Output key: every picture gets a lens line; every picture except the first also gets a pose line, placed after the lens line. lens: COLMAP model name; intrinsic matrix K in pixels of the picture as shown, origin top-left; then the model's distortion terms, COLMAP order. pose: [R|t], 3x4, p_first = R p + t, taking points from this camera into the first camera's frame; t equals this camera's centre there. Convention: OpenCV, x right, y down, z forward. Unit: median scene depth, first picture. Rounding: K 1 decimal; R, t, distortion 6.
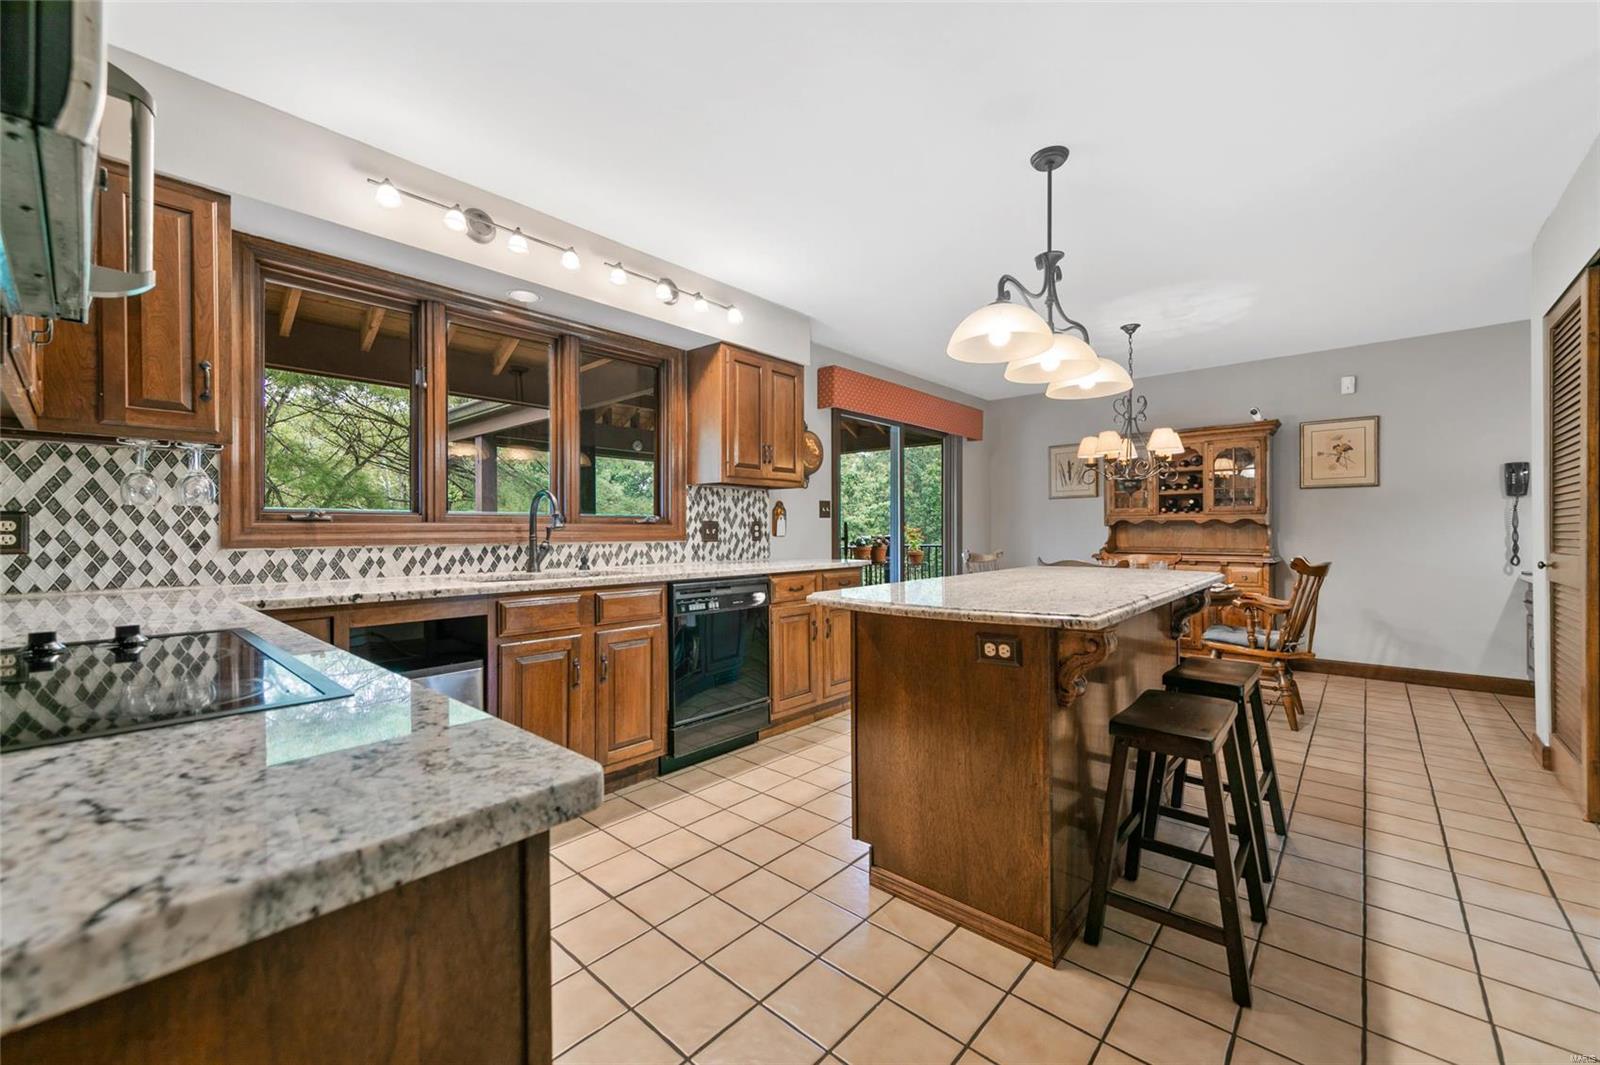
lens RADIAL K [[630.8, 0, 794.7], [0, 630.8, 528.2], [0, 0, 1]] dist [0.011856, -0.001555]
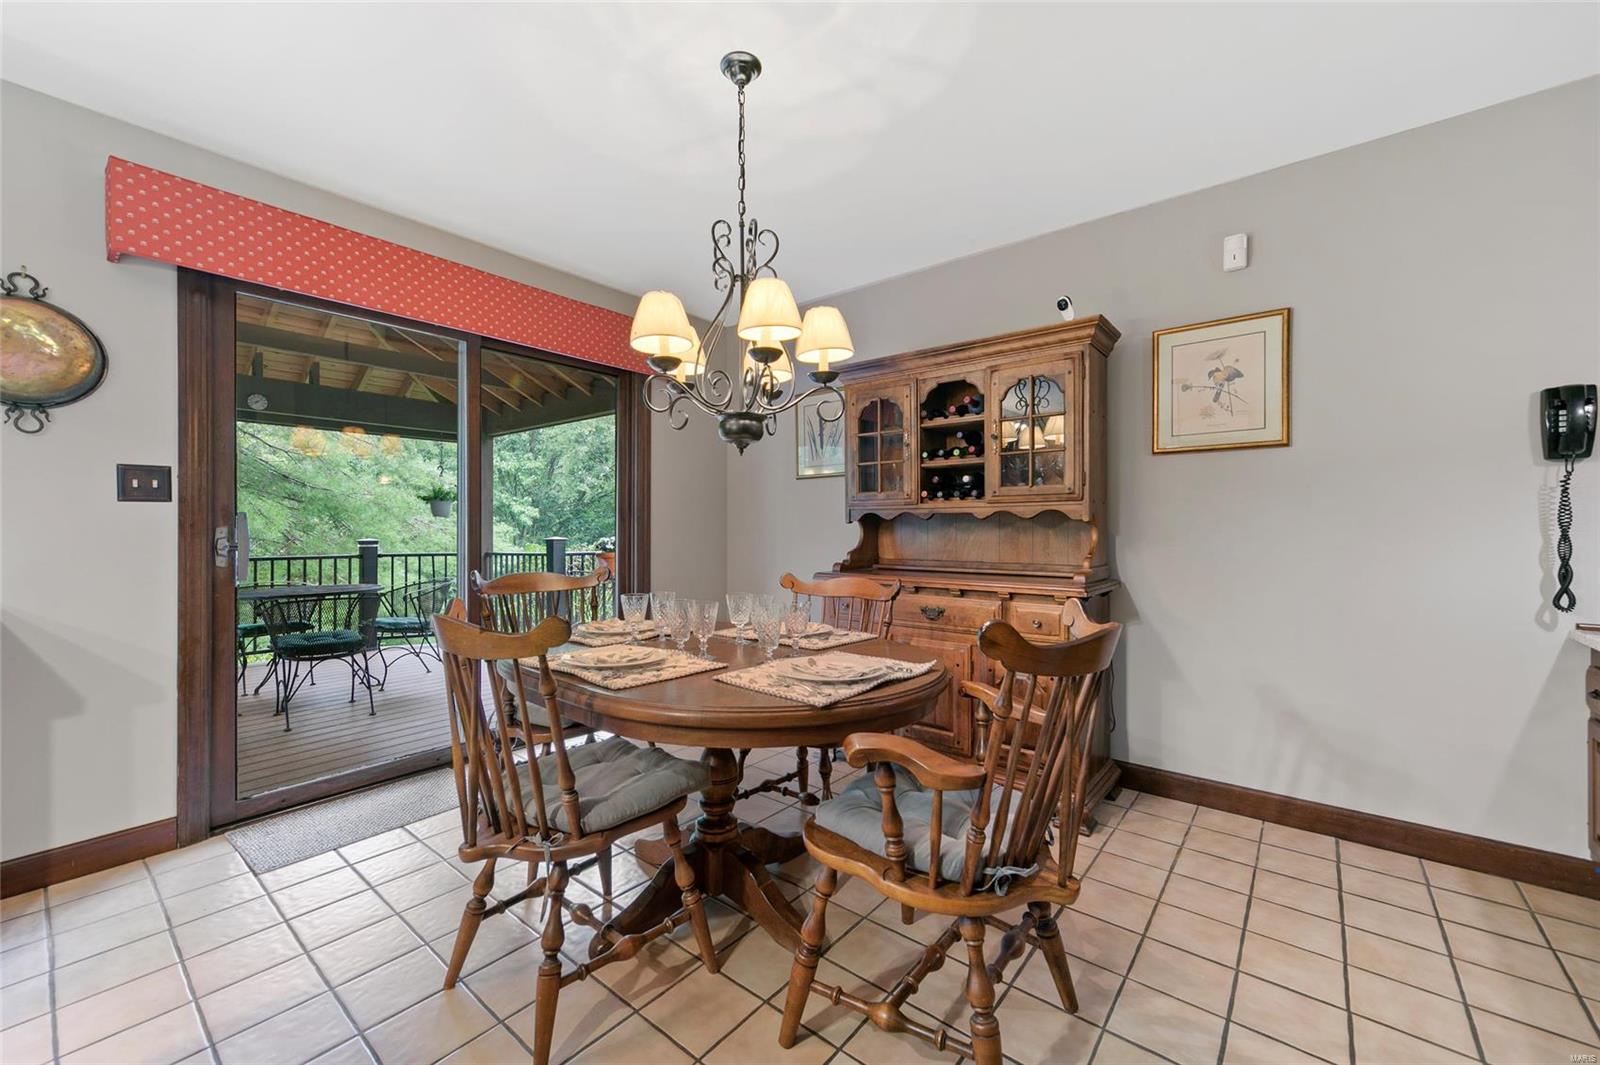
lens RADIAL K [[630.8, 0, 794.5], [0, 630.8, 527.9], [0, 0, 1]] dist [0.011856, -0.001555]
pose [[0.999067, 0.003868, 0.043011, 0.599676], [-0.003982, 0.999989, 0.002559, -0.000389], [-0.043001, -0.002728, 0.999071, 0.609452]]
